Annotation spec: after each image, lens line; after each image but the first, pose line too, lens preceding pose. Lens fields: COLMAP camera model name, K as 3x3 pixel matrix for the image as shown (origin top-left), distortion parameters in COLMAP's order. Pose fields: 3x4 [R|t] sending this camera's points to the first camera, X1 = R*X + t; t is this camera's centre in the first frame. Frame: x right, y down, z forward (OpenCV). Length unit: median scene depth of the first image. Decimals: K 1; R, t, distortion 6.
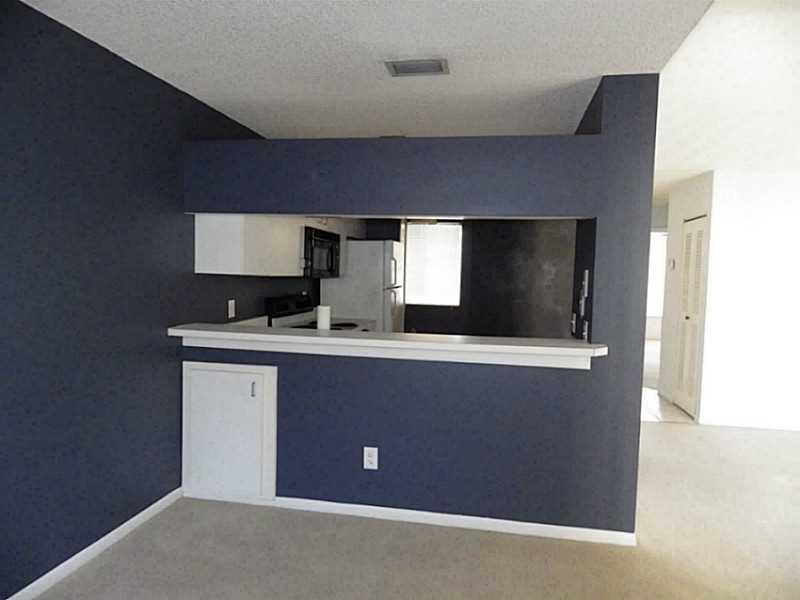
lens RADIAL K [[520.4, 0, 400.1], [0, 520.4, 300.2], [0, 0, 1]] dist [0.032706, 0.000095]
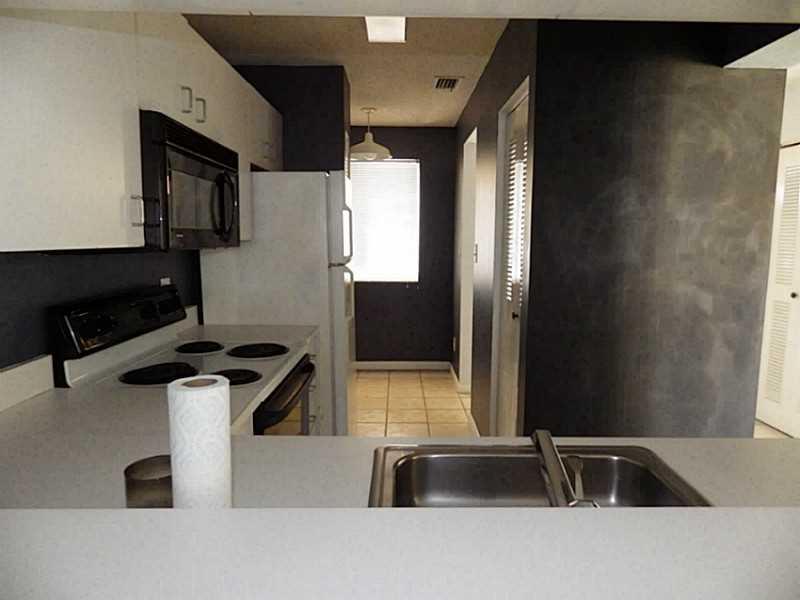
lens RADIAL K [[520.4, 0, 401.8], [0, 520.4, 315.2], [0, 0, 1]] dist [0.032706, 0.000095]
pose [[0.980311, -0.047459, 0.191672, -0.068589], [0.027812, 0.994196, 0.103923, -0.027039], [-0.195492, -0.096546, 0.975941, 0.508206]]
